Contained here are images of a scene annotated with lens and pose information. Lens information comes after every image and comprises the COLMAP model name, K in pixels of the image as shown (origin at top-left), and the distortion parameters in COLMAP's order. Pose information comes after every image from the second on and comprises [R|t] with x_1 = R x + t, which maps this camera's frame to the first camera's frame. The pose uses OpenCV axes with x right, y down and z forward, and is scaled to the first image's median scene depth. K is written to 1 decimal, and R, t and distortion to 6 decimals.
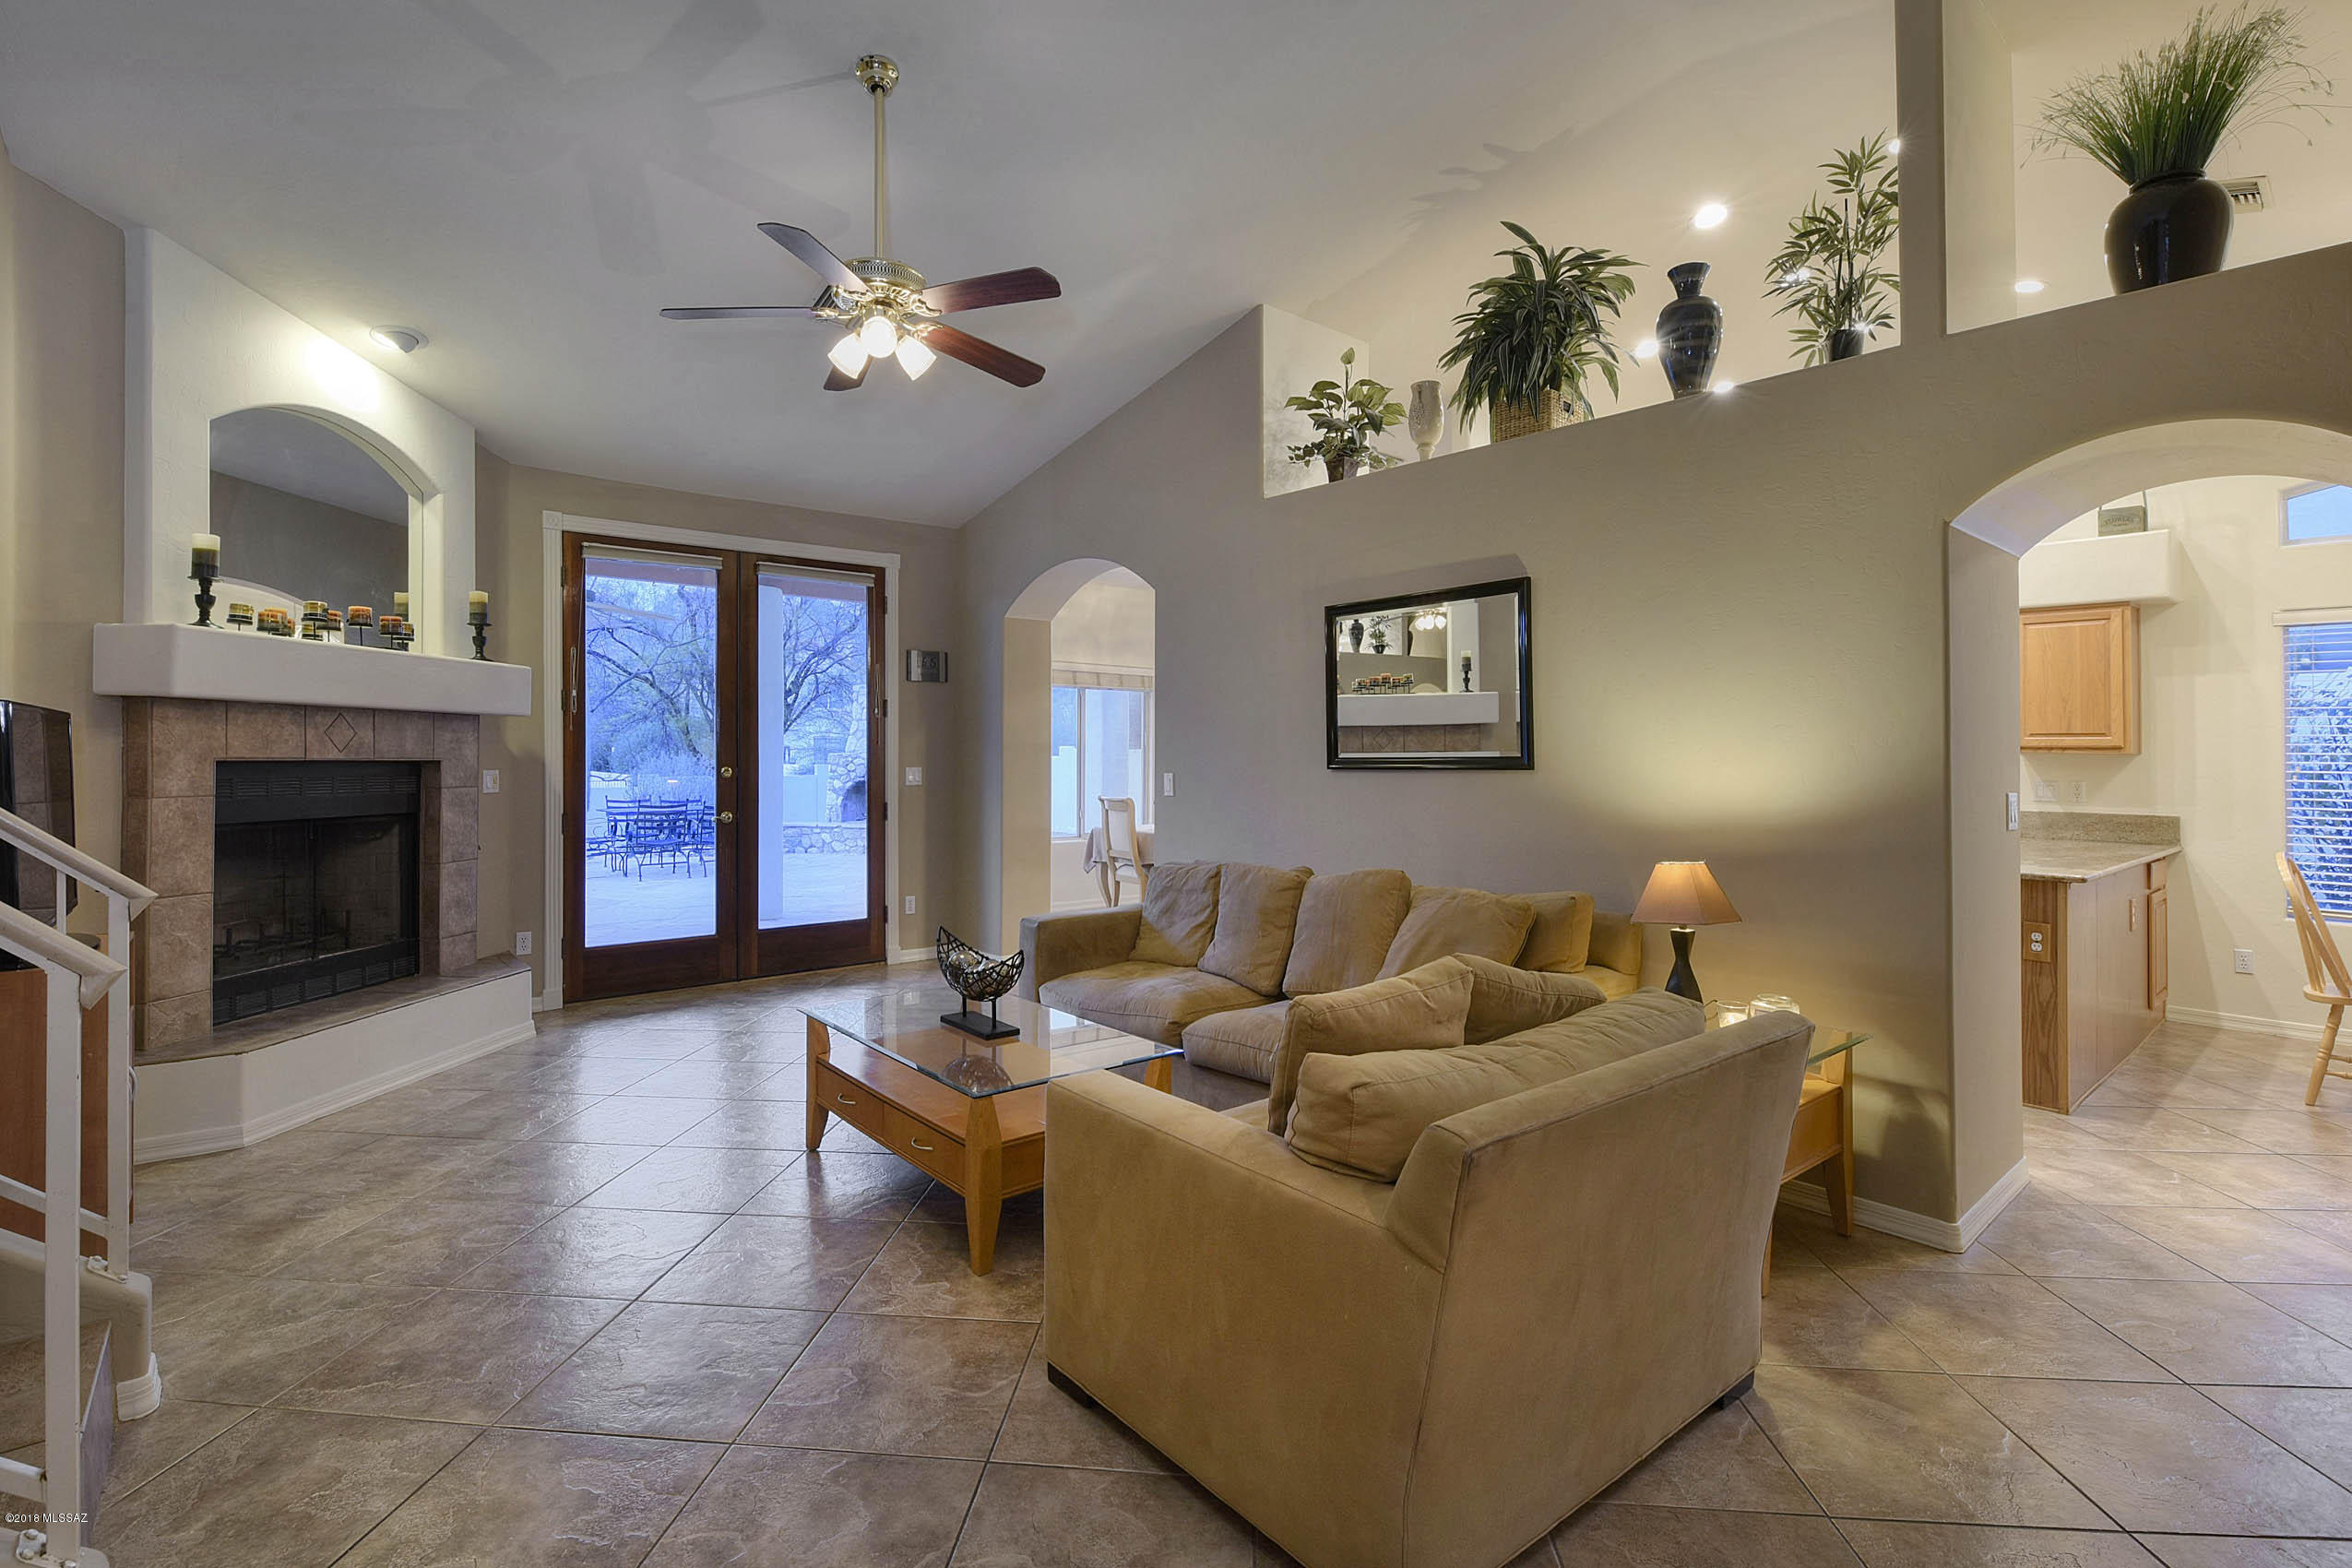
lens RADIAL K [[1127.3, 0, 1177.0], [0, 1127.3, 741.6], [0, 0, 1]] dist [-0.014809, -0.000094]
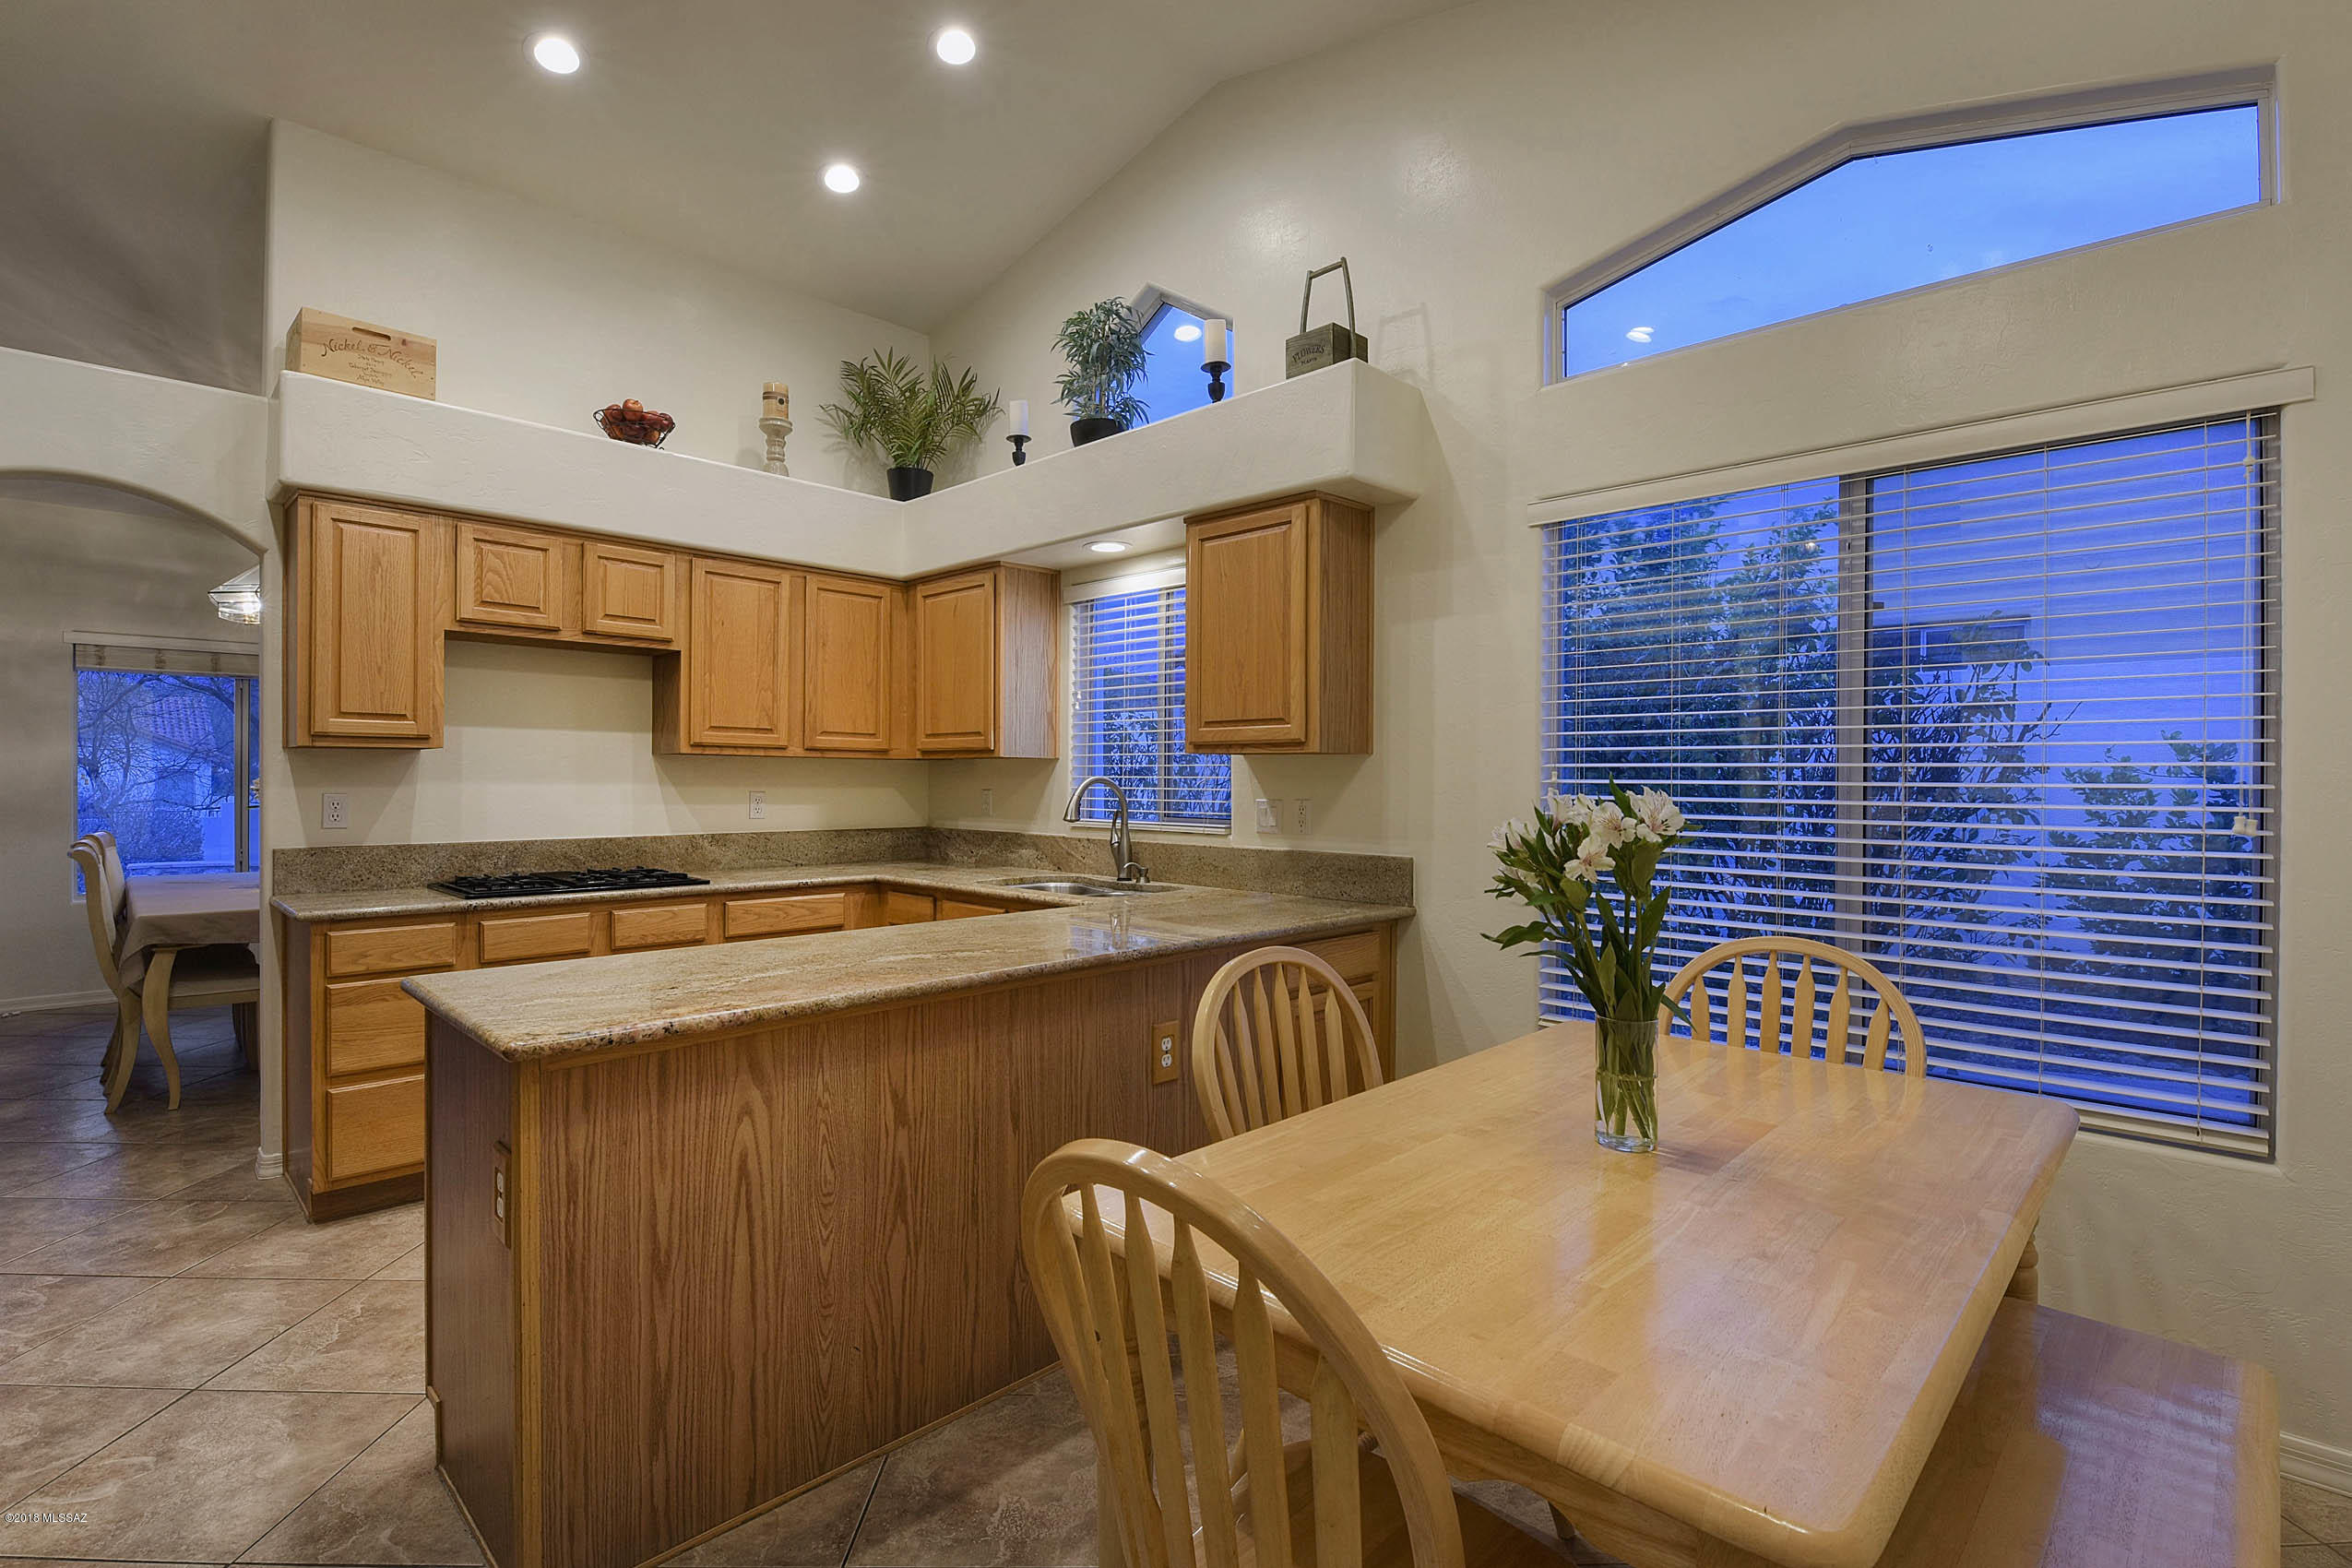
lens RADIAL K [[1067.5, 0, 1196.8], [0, 1067.5, 781.4], [0, 0, 1]] dist [-0.000306, -0.000225]
pose [[0.993773, -0.004982, 0.111315, 0.783858], [0.003277, 0.999874, 0.015501, 0.018455], [-0.111379, -0.015040, 0.993664, 0.485920]]
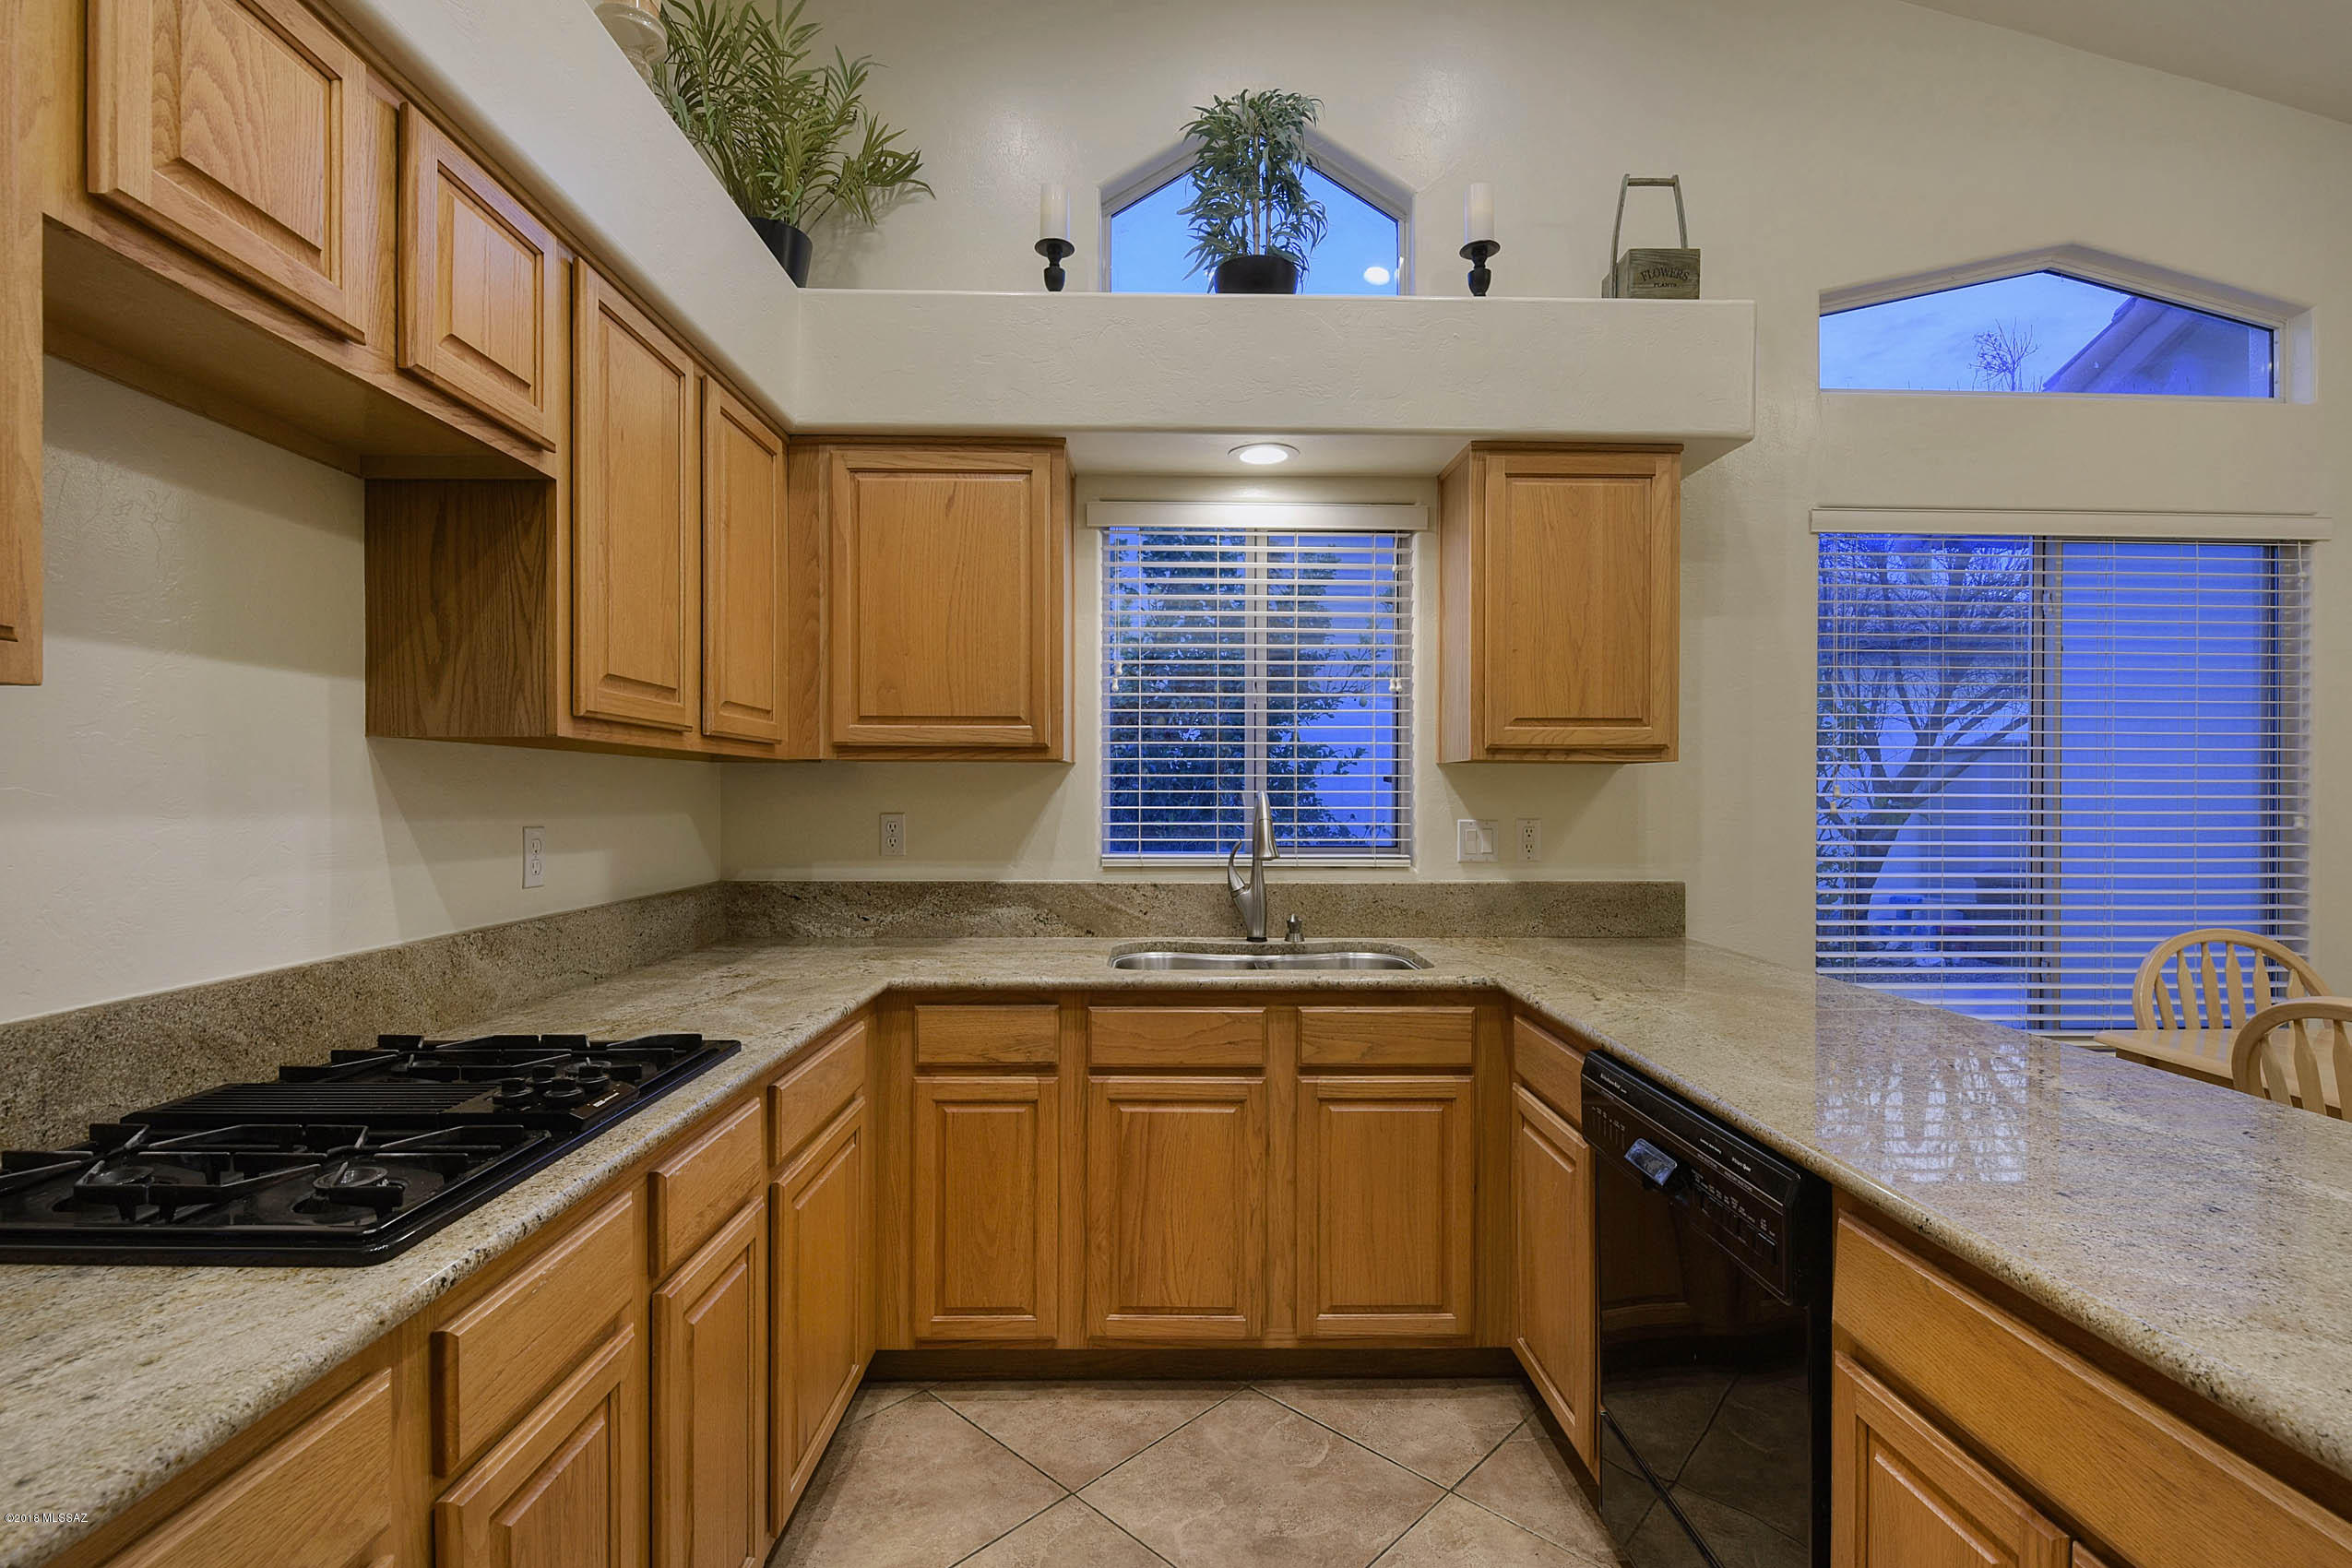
lens RADIAL K [[1045.7, 0, 1173.2], [0, 1045.7, 798.8], [0, 0, 1]] dist [0.004674, -0.012107]
pose [[0.634315, -0.013899, 0.772950, 0.393657], [-0.005067, 0.999742, 0.022135, 0.019127], [-0.773058, -0.017957, 0.634081, 0.947297]]
